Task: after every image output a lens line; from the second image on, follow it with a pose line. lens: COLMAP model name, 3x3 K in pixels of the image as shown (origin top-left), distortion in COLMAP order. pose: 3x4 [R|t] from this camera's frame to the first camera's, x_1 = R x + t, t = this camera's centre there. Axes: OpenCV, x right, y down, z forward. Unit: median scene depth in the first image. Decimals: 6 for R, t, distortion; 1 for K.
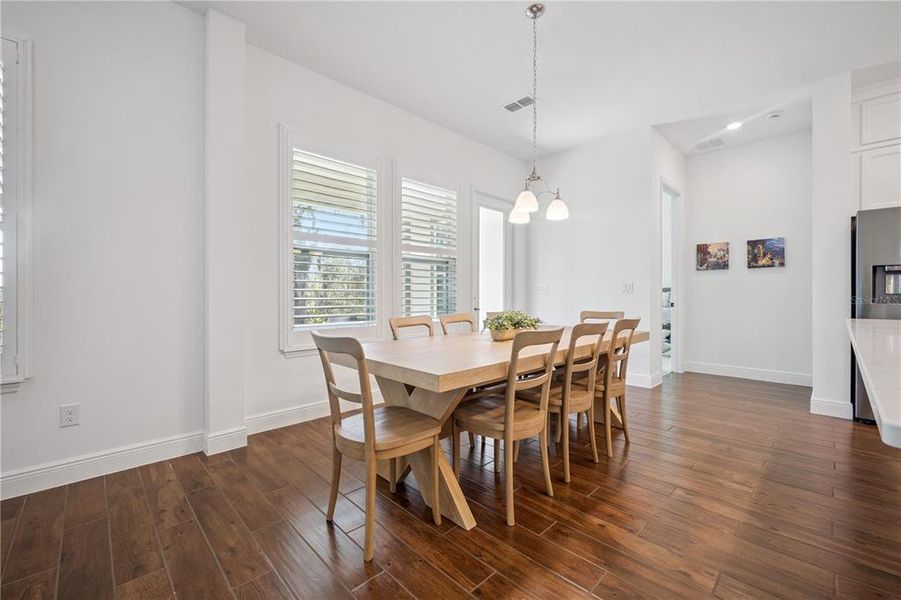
lens RADIAL K [[374.9, 0, 447.7], [0, 374.9, 295.2], [0, 0, 1]] dist [0.000420, 0.000146]
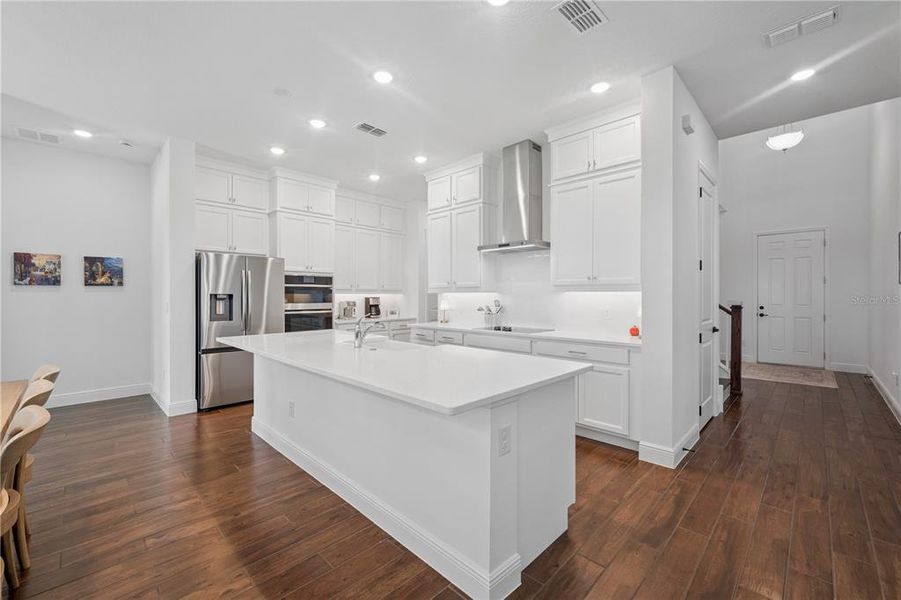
lens RADIAL K [[374.9, 0, 447.7], [0, 374.9, 295.2], [0, 0, 1]] dist [0.000420, 0.000146]
pose [[-0.014095, 0.000498, 0.999901, -0.156120], [0.001545, 0.999999, -0.000476, -0.047295], [-0.999899, 0.001538, -0.014096, 0.105266]]
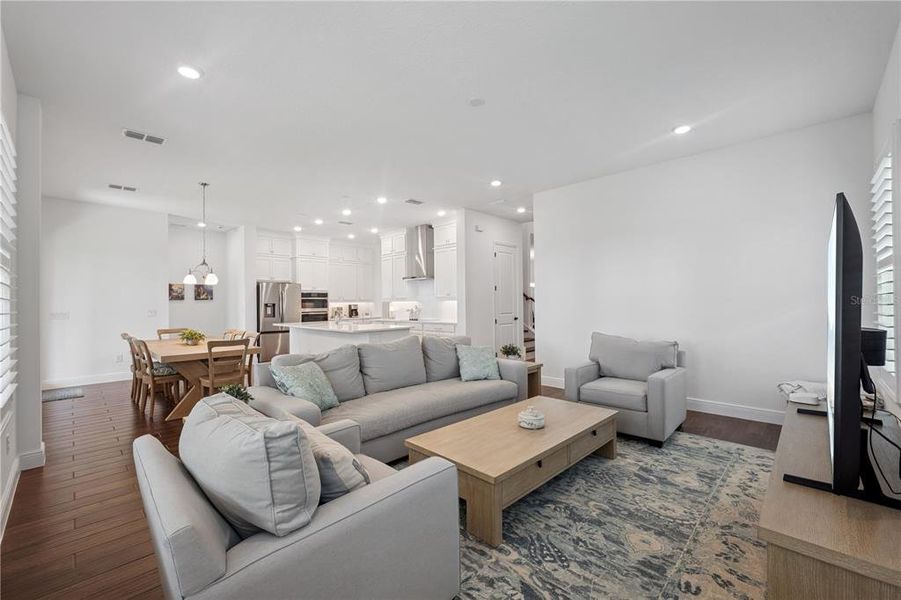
lens RADIAL K [[377.7, 0, 450.5], [0, 377.7, 300.0], [0, 0, 1]] dist [0.000975, 0.000007]
pose [[-0.023302, 0.006172, 0.999709, -1.026543], [0.012771, 0.999901, -0.005875, -0.047005], [-0.999647, 0.012630, -0.023379, -0.163781]]
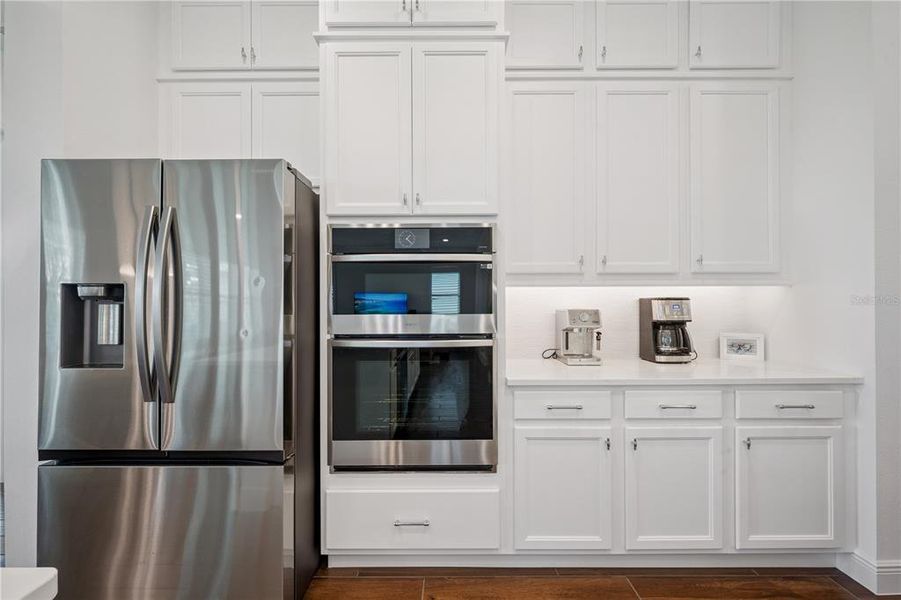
lens RADIAL K [[377.7, 0, 450.5], [0, 377.7, 300.0], [0, 0, 1]] dist [0.000975, 0.000007]
pose [[0.693463, 0.005759, 0.720469, 0.746102], [0.005919, 0.999889, -0.013691, -0.032755], [-0.720468, 0.013759, 0.693352, 0.235651]]
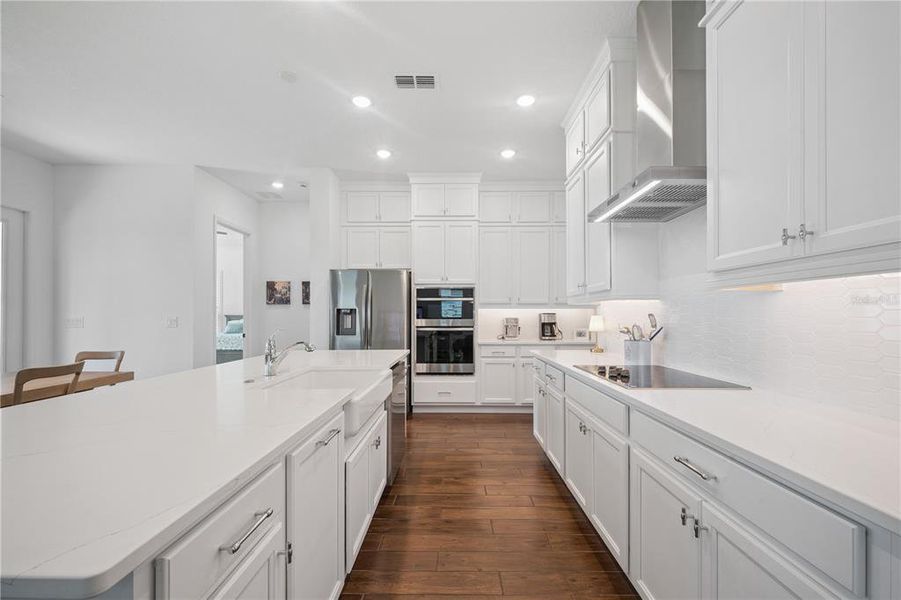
lens RADIAL K [[374.8, 0, 449.8], [0, 374.8, 312.0], [0, 0, 1]] dist [-0.000042, 0.000027]
pose [[0.706369, 0.006380, 0.707815, 0.283162], [0.002025, 0.999937, -0.011035, -0.032301], [-0.707841, 0.009228, 0.706312, -0.203661]]
